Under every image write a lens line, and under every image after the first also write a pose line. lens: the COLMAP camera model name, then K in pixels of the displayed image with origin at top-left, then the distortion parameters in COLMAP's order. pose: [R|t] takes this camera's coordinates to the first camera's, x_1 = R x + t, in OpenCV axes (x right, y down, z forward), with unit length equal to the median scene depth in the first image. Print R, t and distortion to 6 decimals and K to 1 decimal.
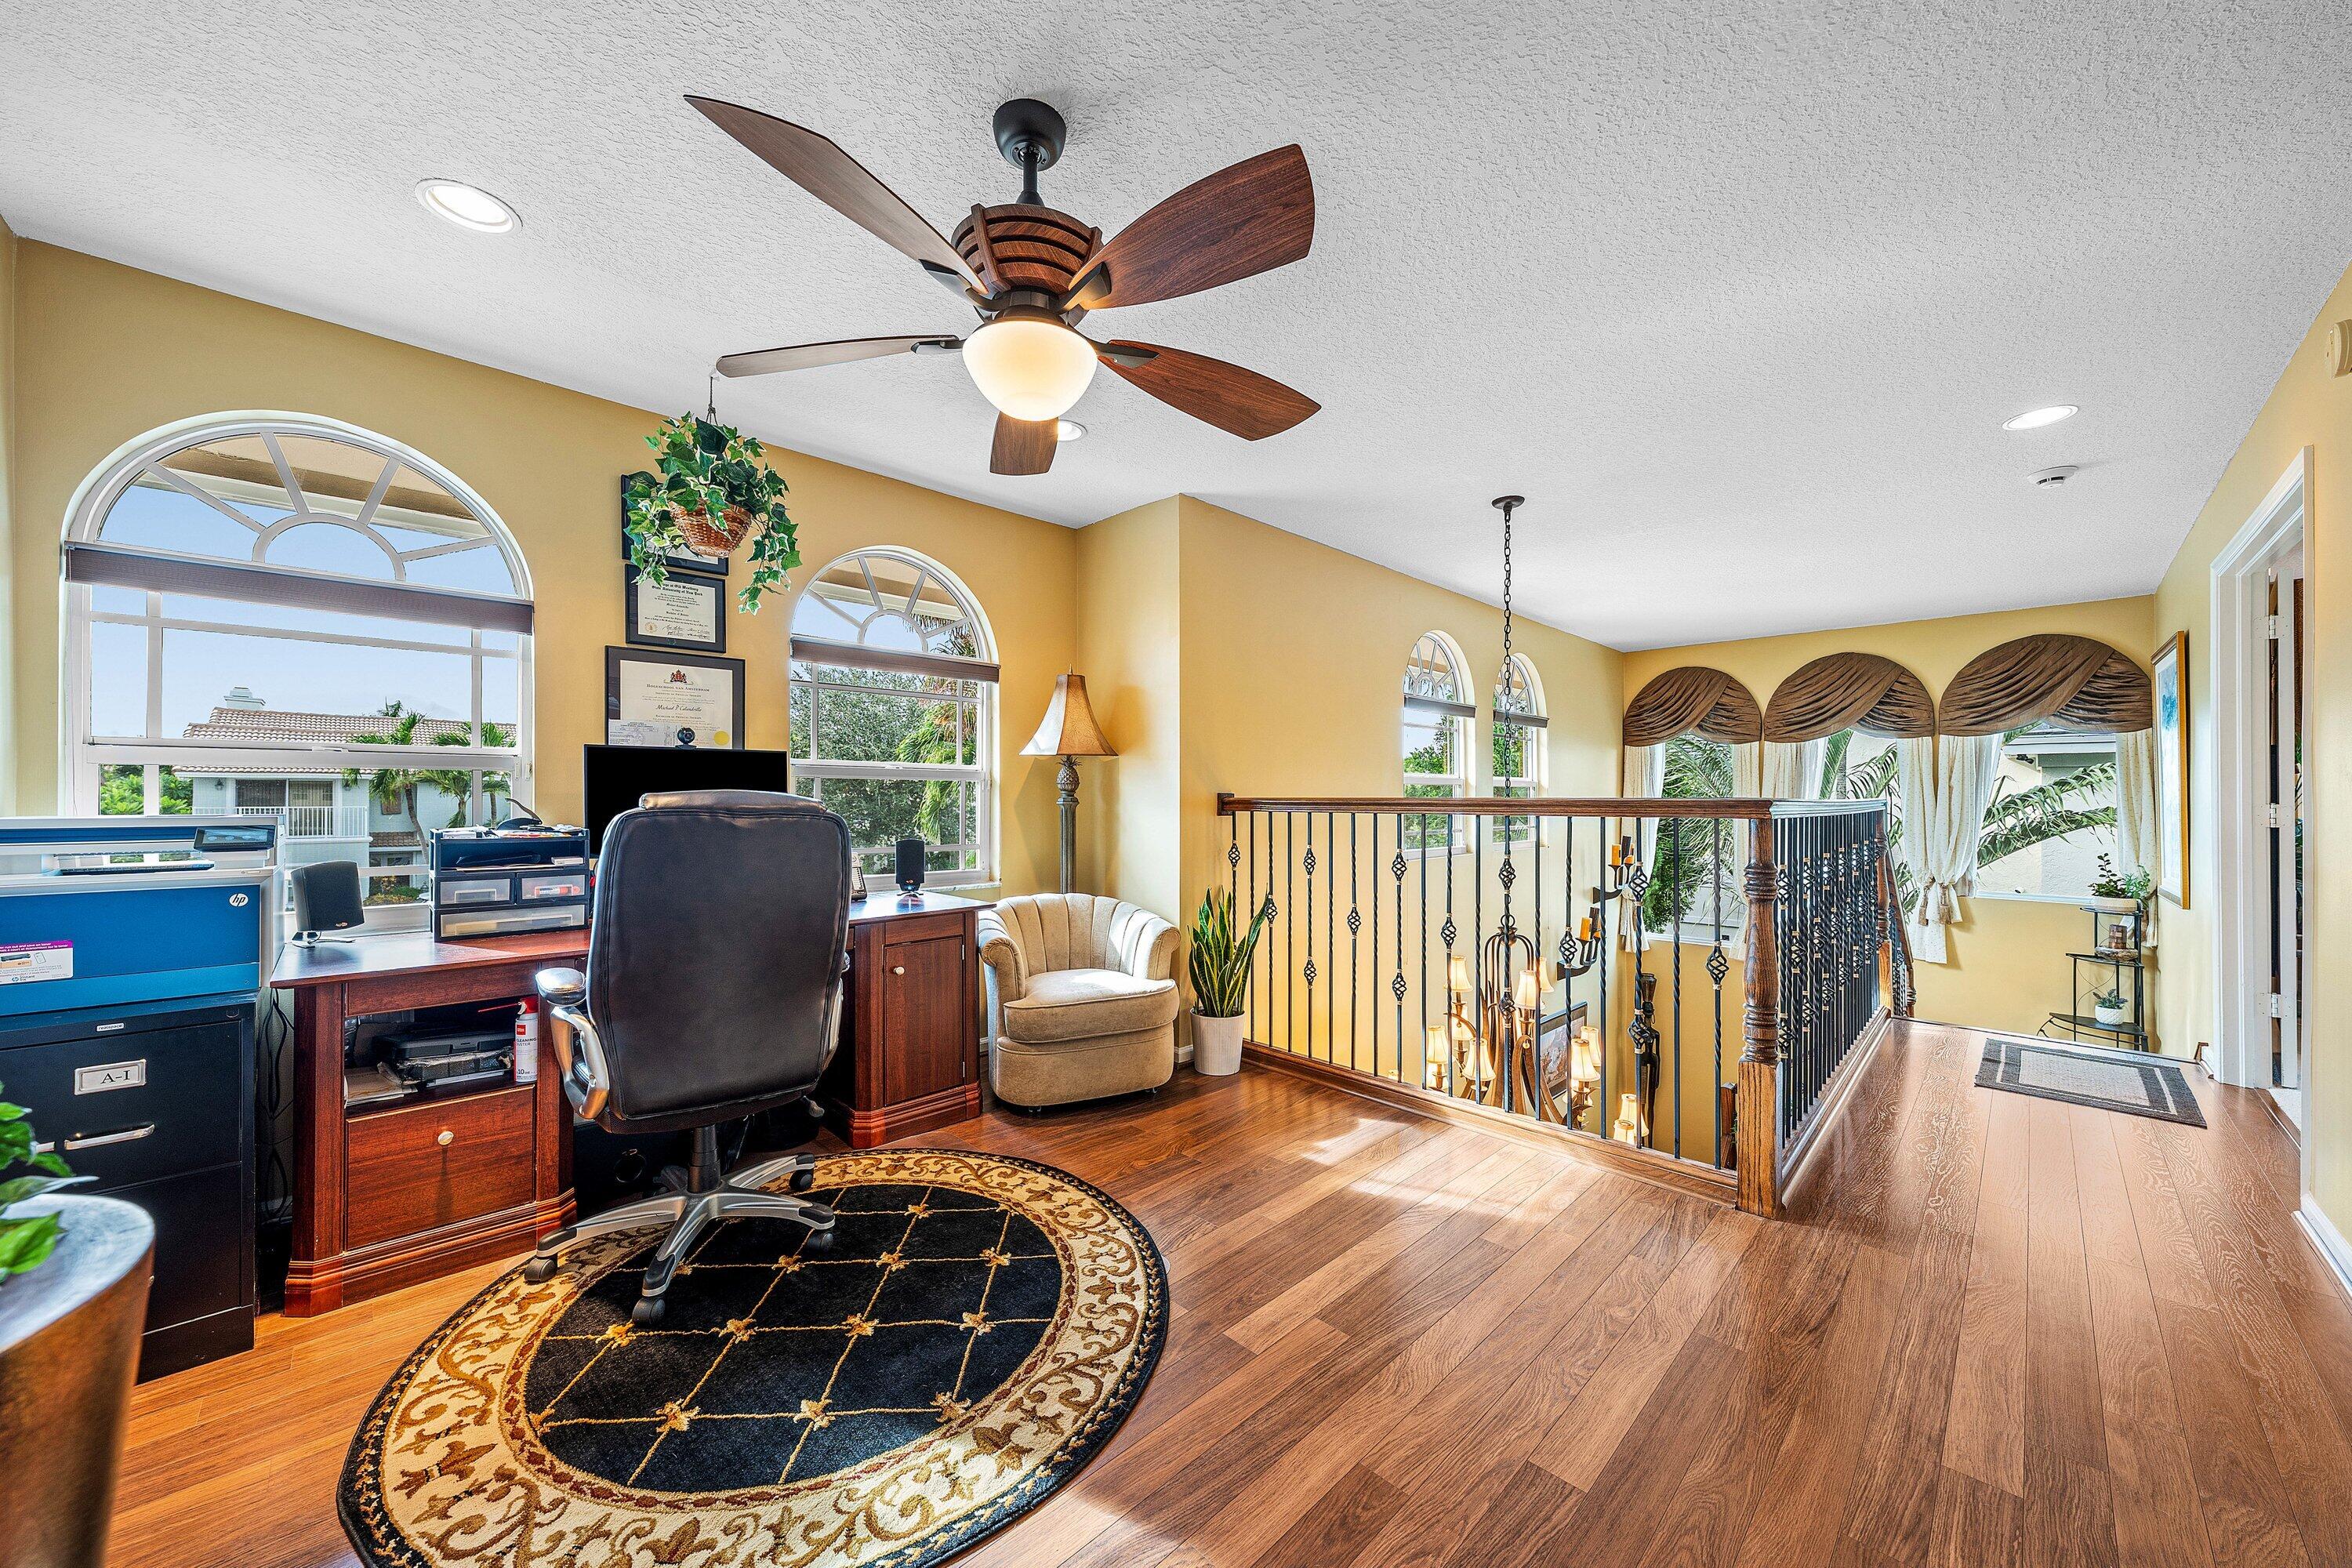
lens RADIAL K [[882.9, 0, 1183.6], [0, 882.9, 784.3], [0, 0, 1]] dist [0.001056, -0.000090]
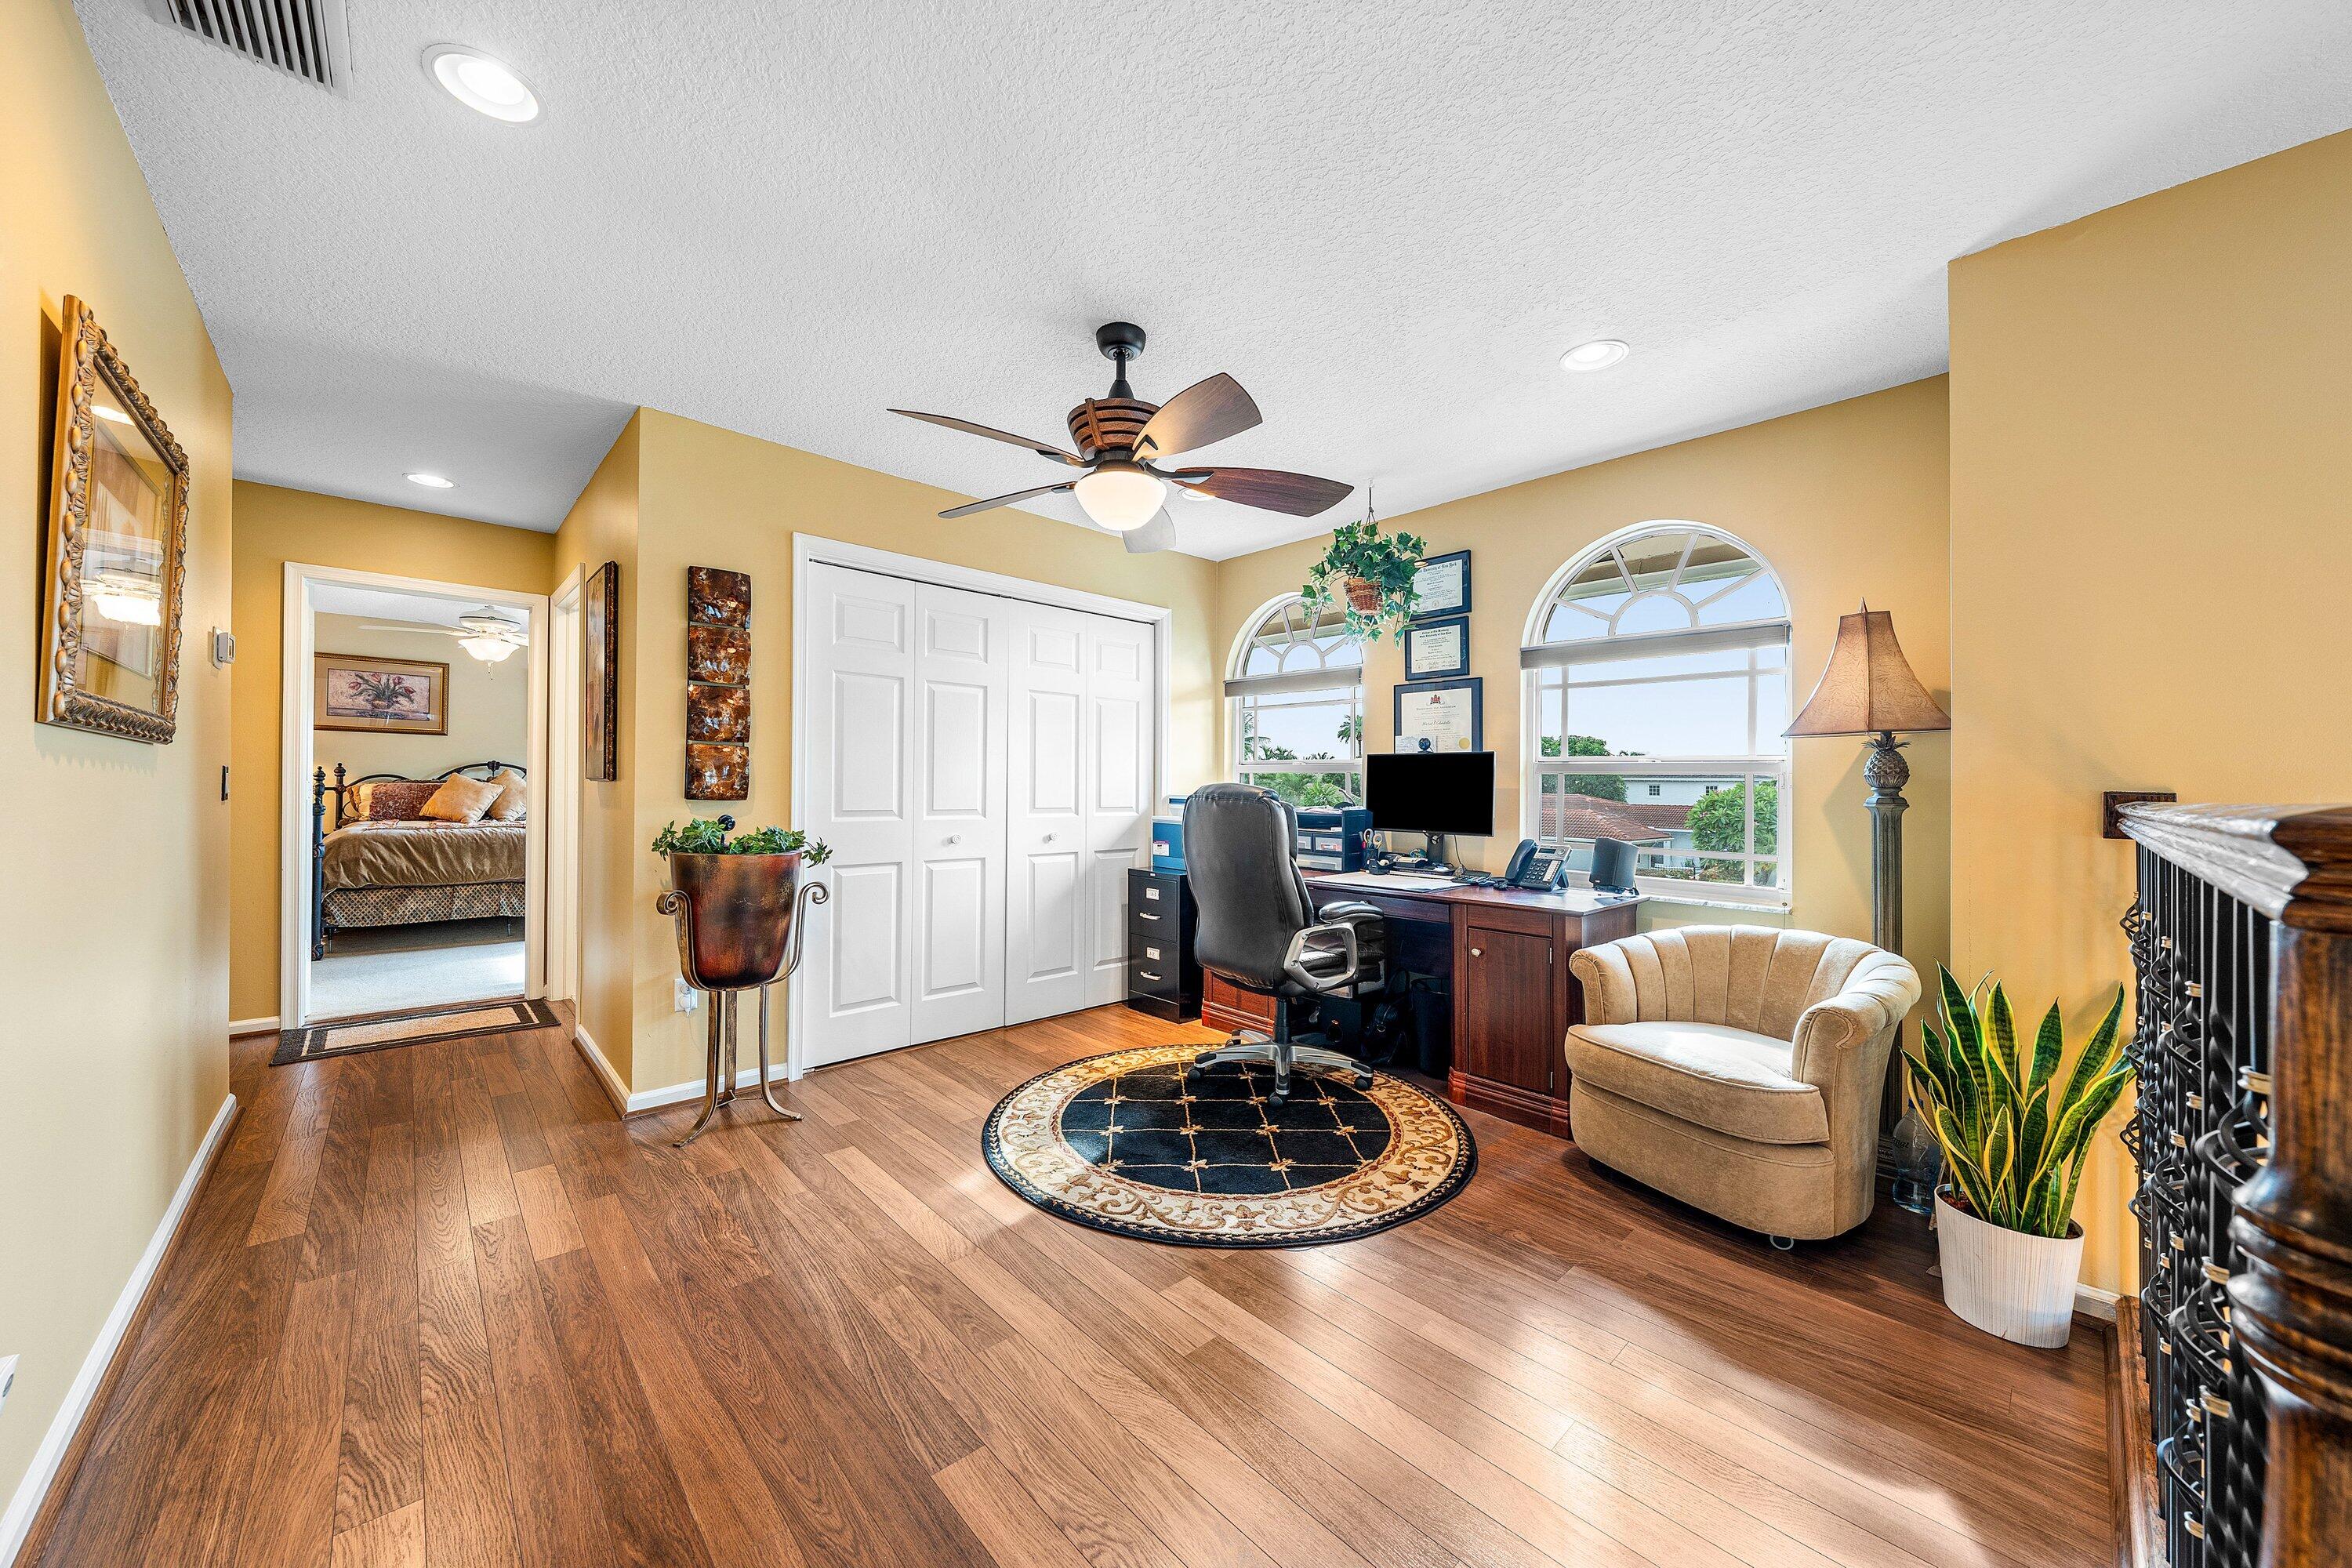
lens RADIAL K [[847.1, 0, 1176.0], [0, 847.1, 784.0], [0, 0, 1]] dist [-0.002787, -0.000223]
pose [[-0.054448, -0.008857, -0.998477, 0.832548], [-0.006955, 0.999940, -0.008491, 0.021131], [0.998492, 0.006482, -0.054506, 0.794351]]
